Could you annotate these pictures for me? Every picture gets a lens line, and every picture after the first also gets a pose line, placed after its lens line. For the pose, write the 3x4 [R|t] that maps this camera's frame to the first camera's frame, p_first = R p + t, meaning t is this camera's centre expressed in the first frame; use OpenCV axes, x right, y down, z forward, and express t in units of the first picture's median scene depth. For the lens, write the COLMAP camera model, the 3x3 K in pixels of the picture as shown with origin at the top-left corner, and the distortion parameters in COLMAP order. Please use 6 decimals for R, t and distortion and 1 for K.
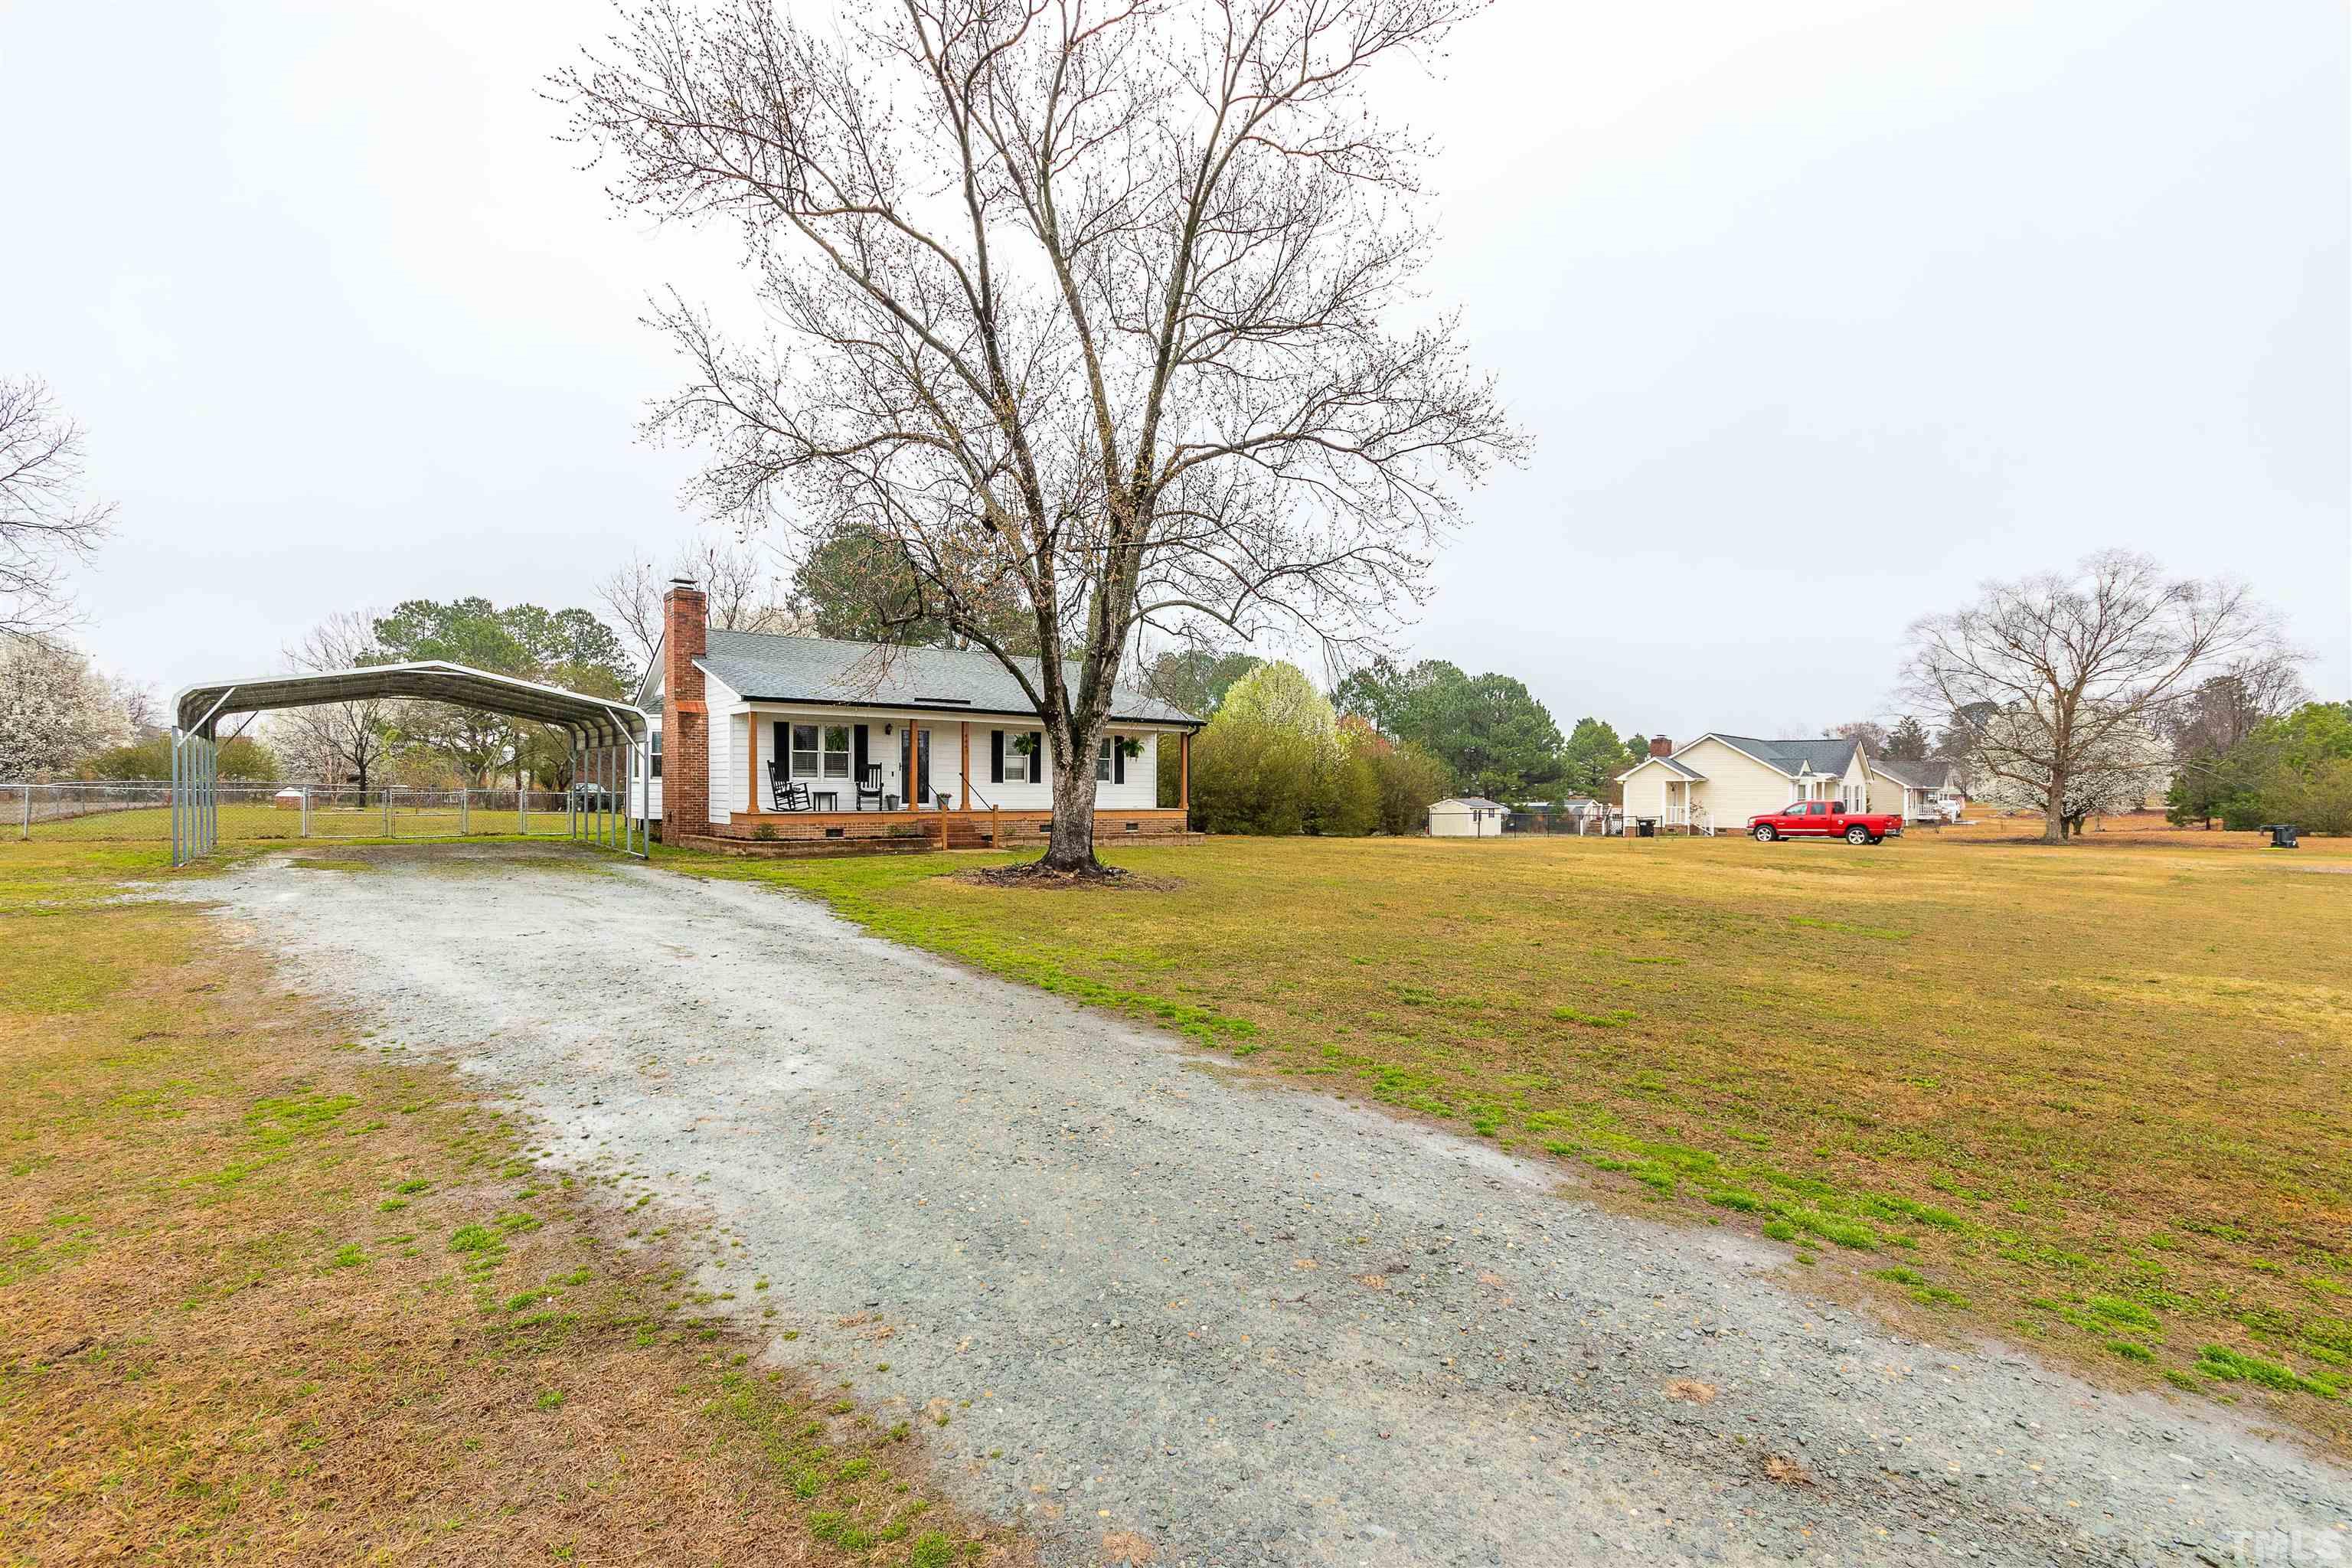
lens RADIAL K [[1085.2, 0, 1166.0], [0, 1085.2, 802.1], [0, 0, 1]] dist [0.004413, 0.000091]
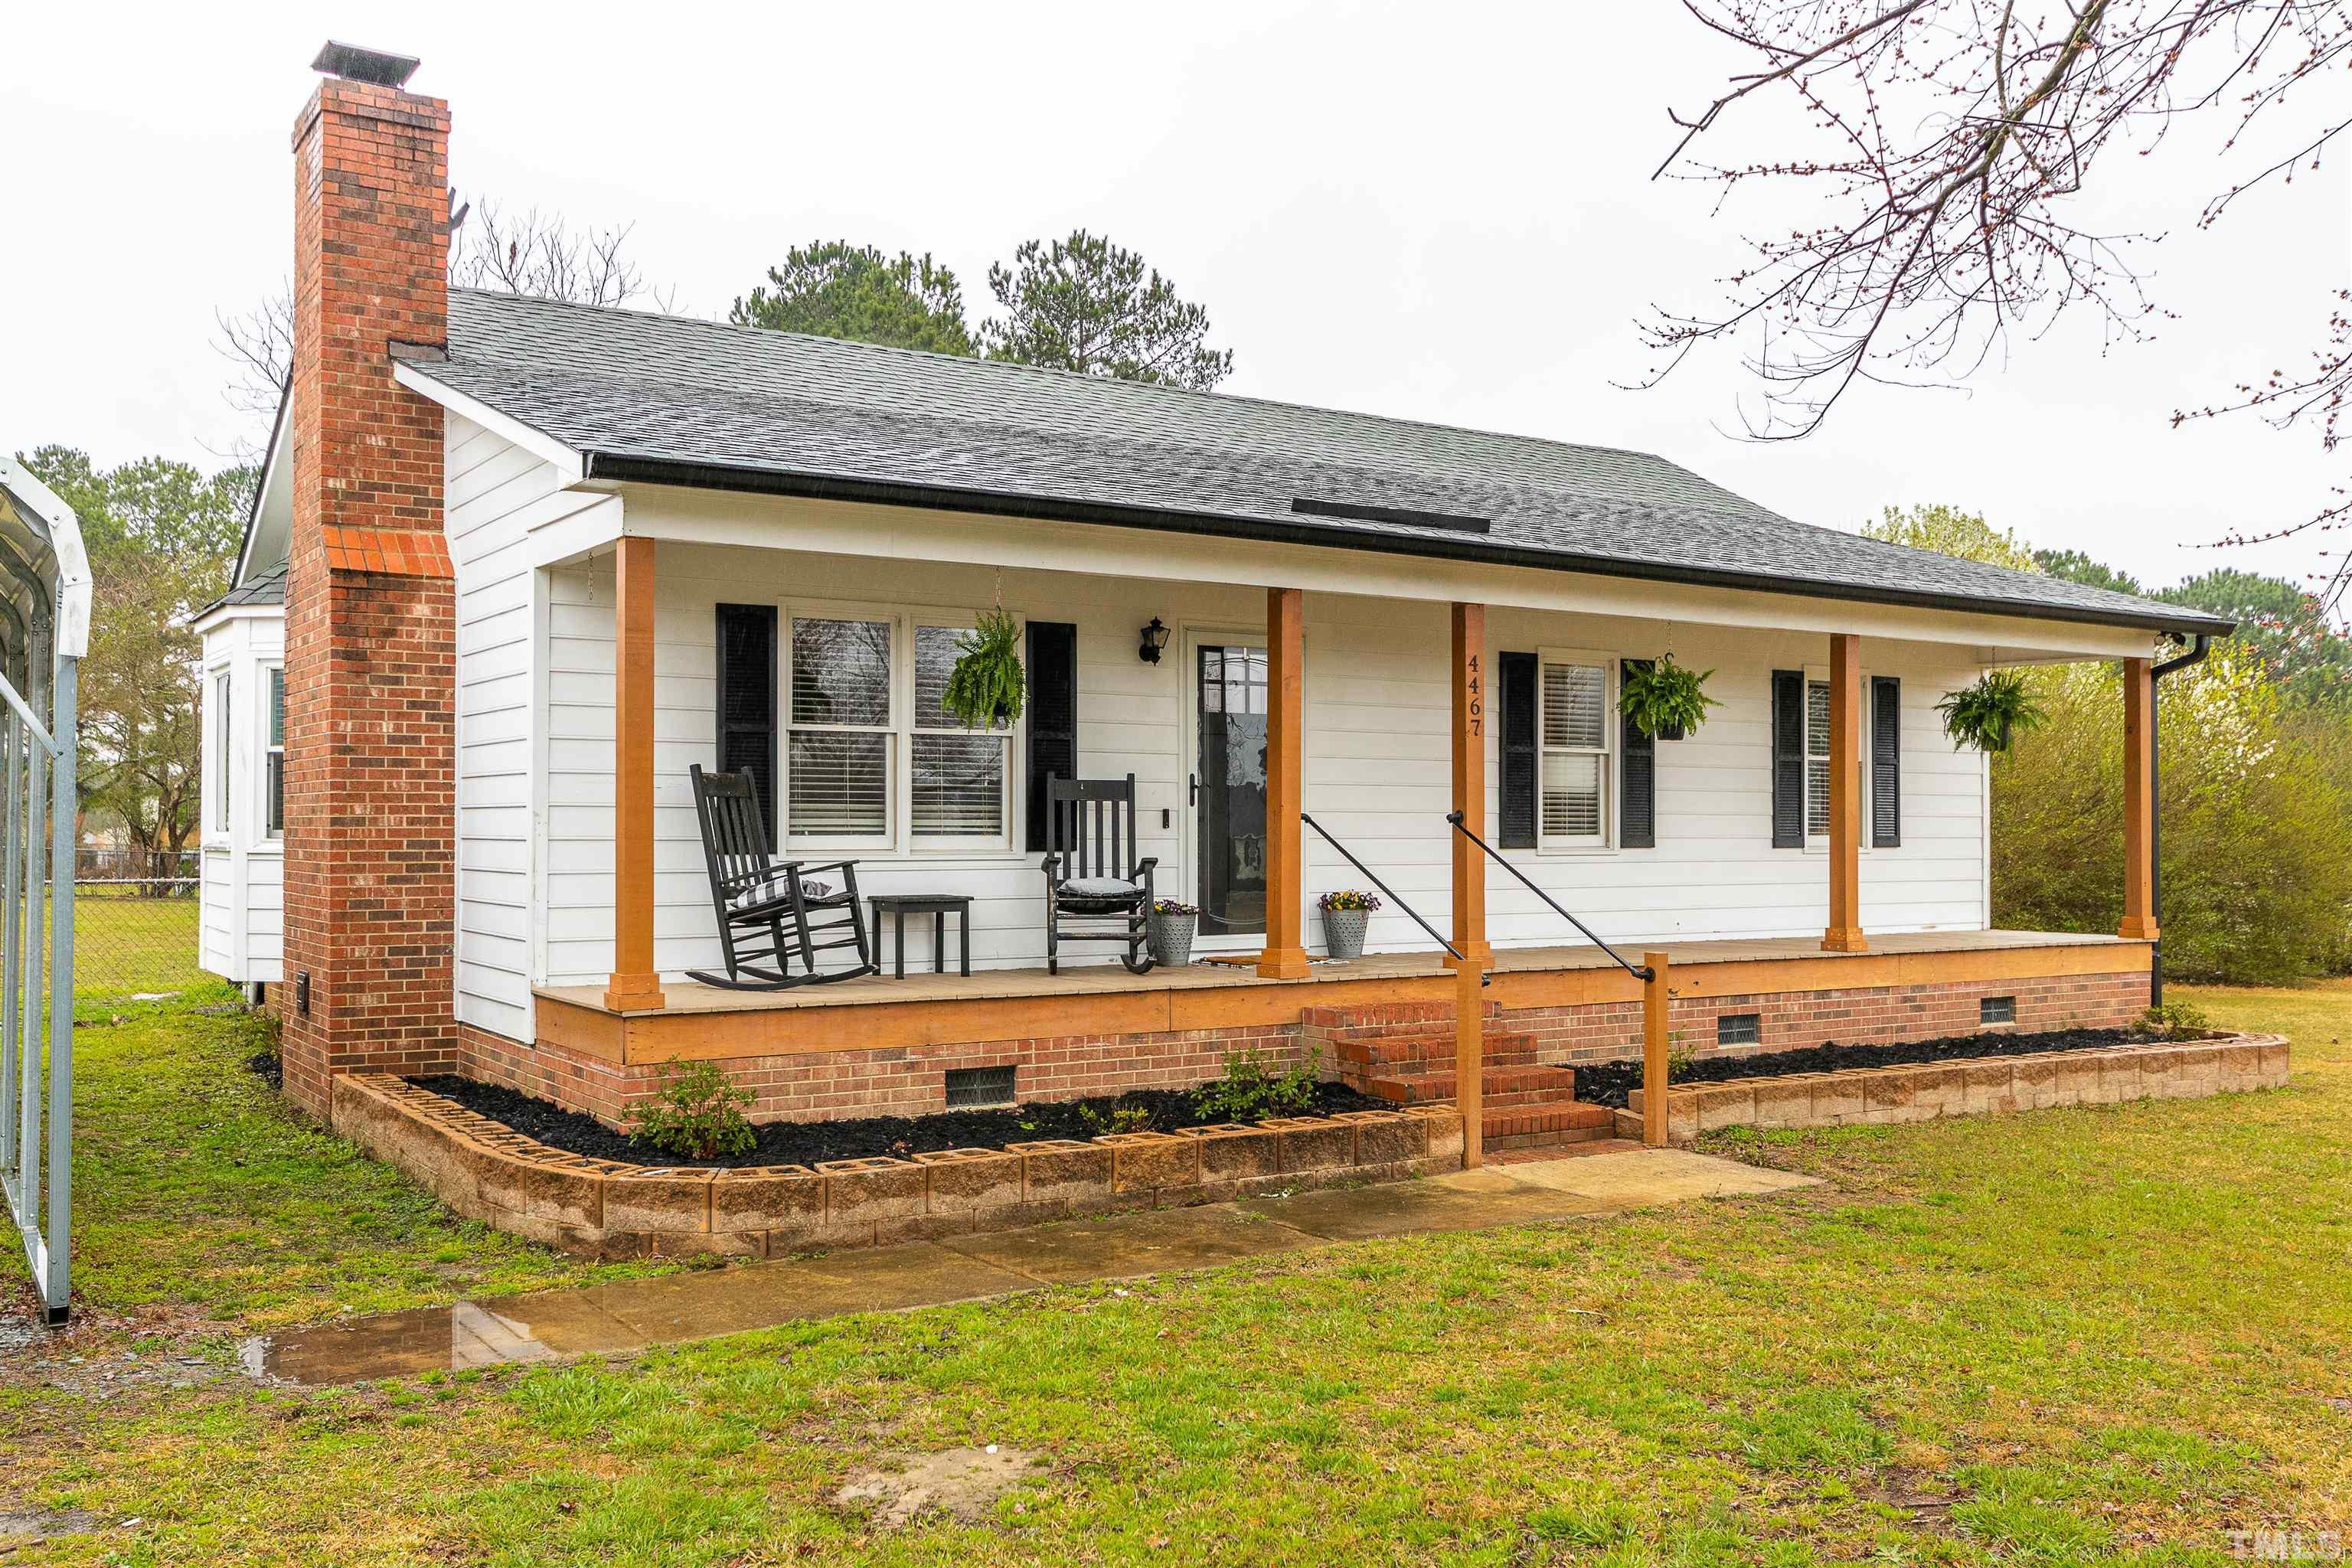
lens RADIAL K [[2047.7, 0, 1160.6], [0, 2047.7, 801.8], [0, 0, 1]] dist [-0.012712, 0.031995]
pose [[0.995261, -0.004686, -0.097130, -0.214559], [0.002239, 0.999678, -0.025286, -0.018582], [0.097217, 0.024949, 0.994950, 0.548761]]
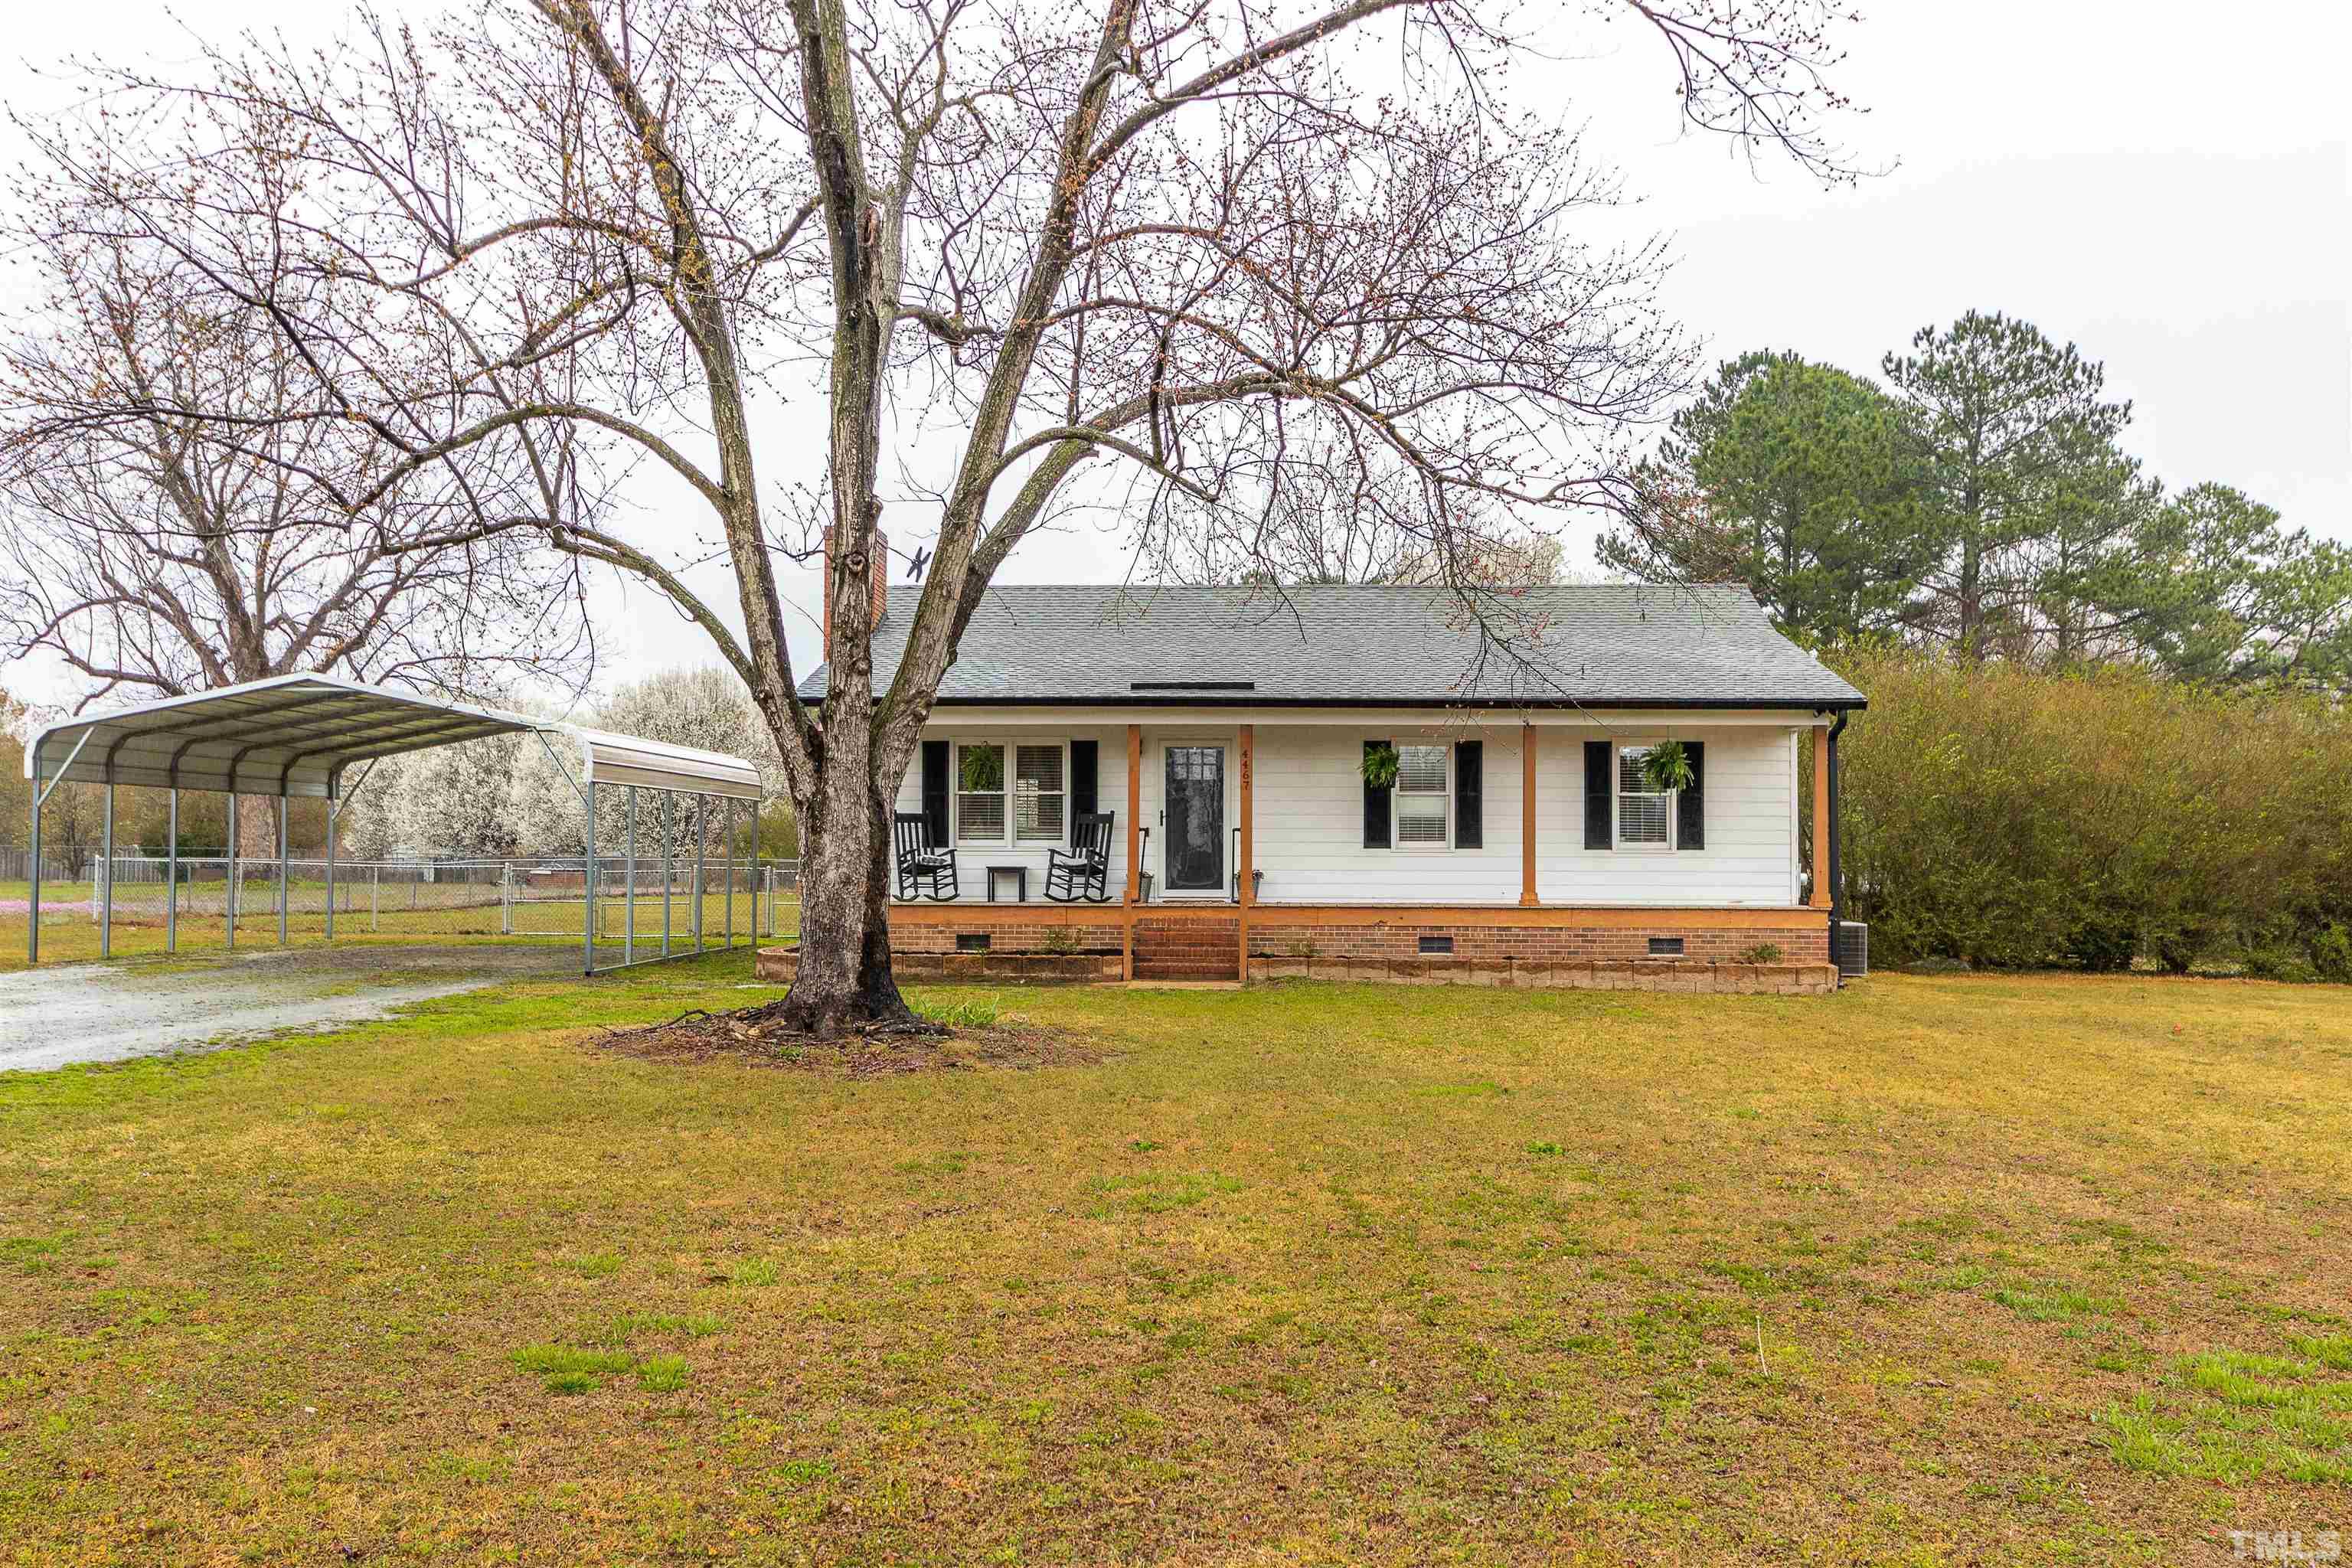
lens RADIAL K [[2047.7, 0, 1177.5], [0, 2047.7, 791.1], [0, 0, 1]] dist [-0.012712, 0.031995]
pose [[0.759815, -0.026512, -0.649599, 0.410250], [-0.007784, 0.998726, -0.049866, 0.003298], [0.650093, 0.042946, 0.758640, 0.276745]]
